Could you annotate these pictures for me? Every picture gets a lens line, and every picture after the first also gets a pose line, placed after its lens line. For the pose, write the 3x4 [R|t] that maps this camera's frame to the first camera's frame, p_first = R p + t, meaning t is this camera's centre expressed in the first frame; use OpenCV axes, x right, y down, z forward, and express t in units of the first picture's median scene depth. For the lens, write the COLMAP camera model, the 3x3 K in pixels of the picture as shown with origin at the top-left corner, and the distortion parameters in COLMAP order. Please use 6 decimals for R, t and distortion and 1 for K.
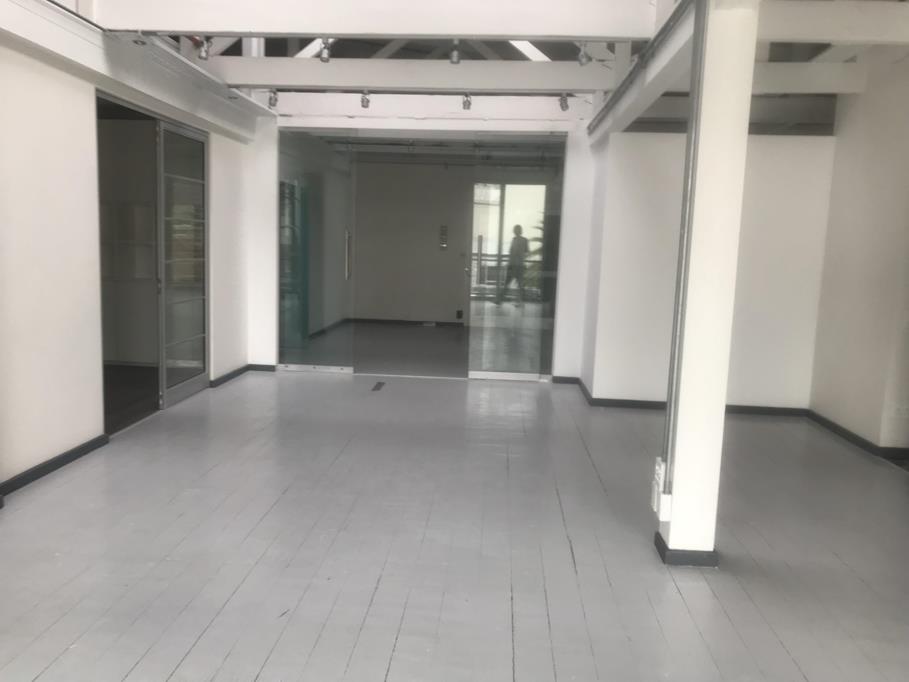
lens RADIAL K [[741.9, 0, 454.5], [0, 741.9, 341.0], [0, 0, 1]] dist [0.013154, 0.008583]
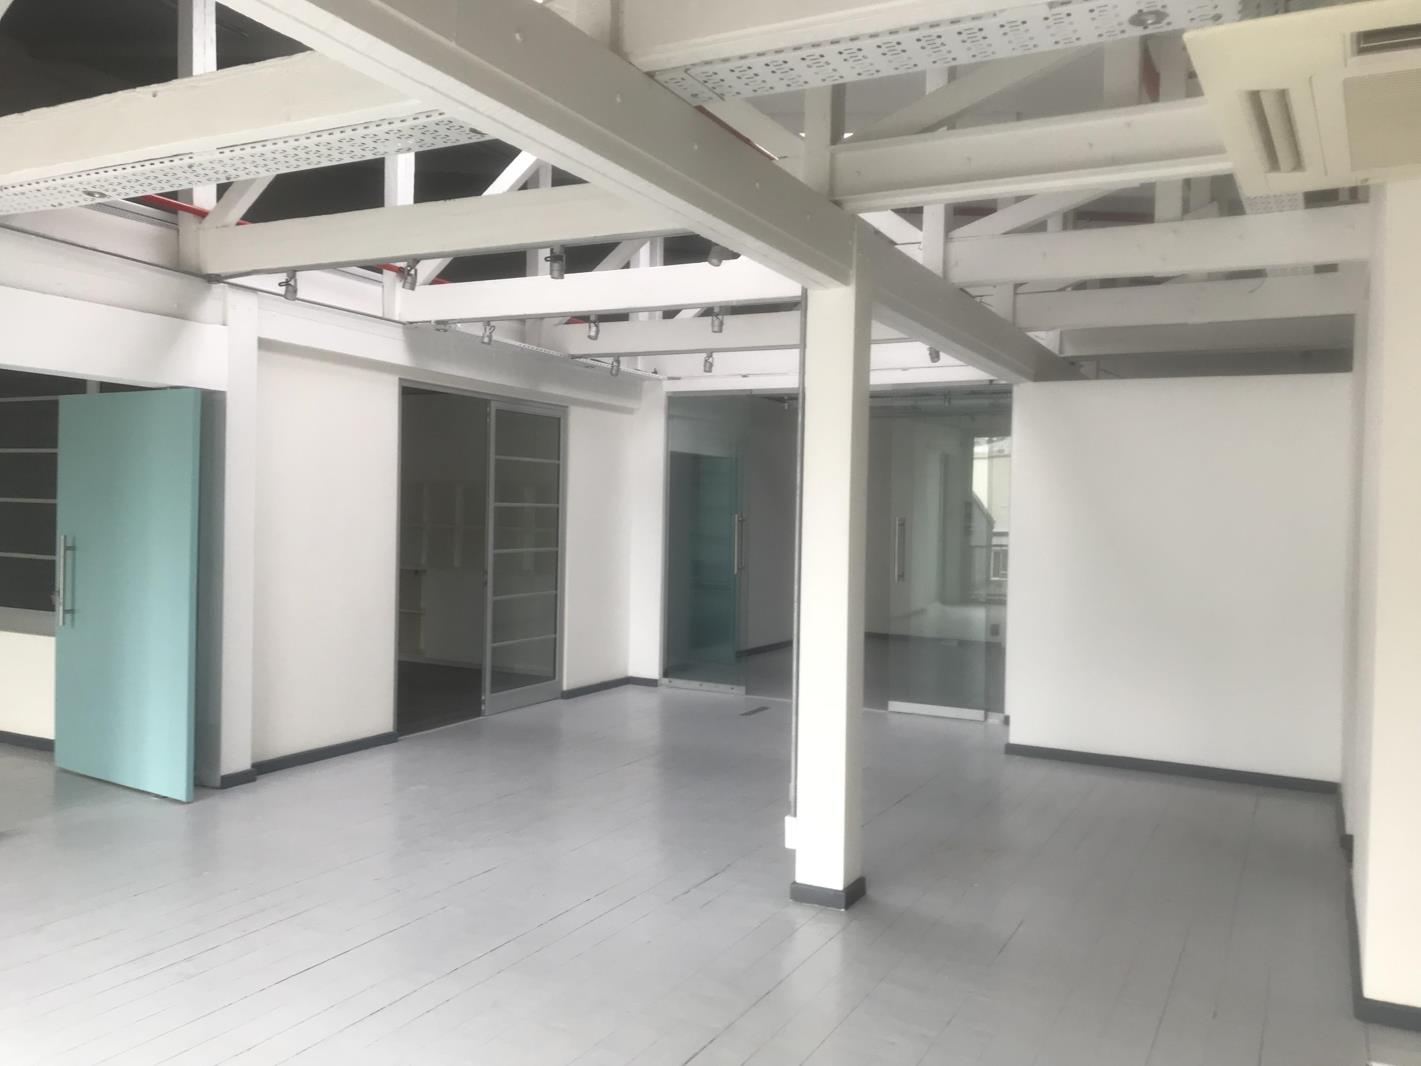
lens RADIAL K [[1158.7, 0, 710.5], [0, 1158.7, 533.0], [0, 0, 1]] dist [0.139540, 0.000251]
pose [[0.912611, -0.001642, -0.408826, 0.402259], [-0.049399, 0.992222, -0.114257, 0.019986], [0.405834, 0.124468, 0.905432, -0.172020]]
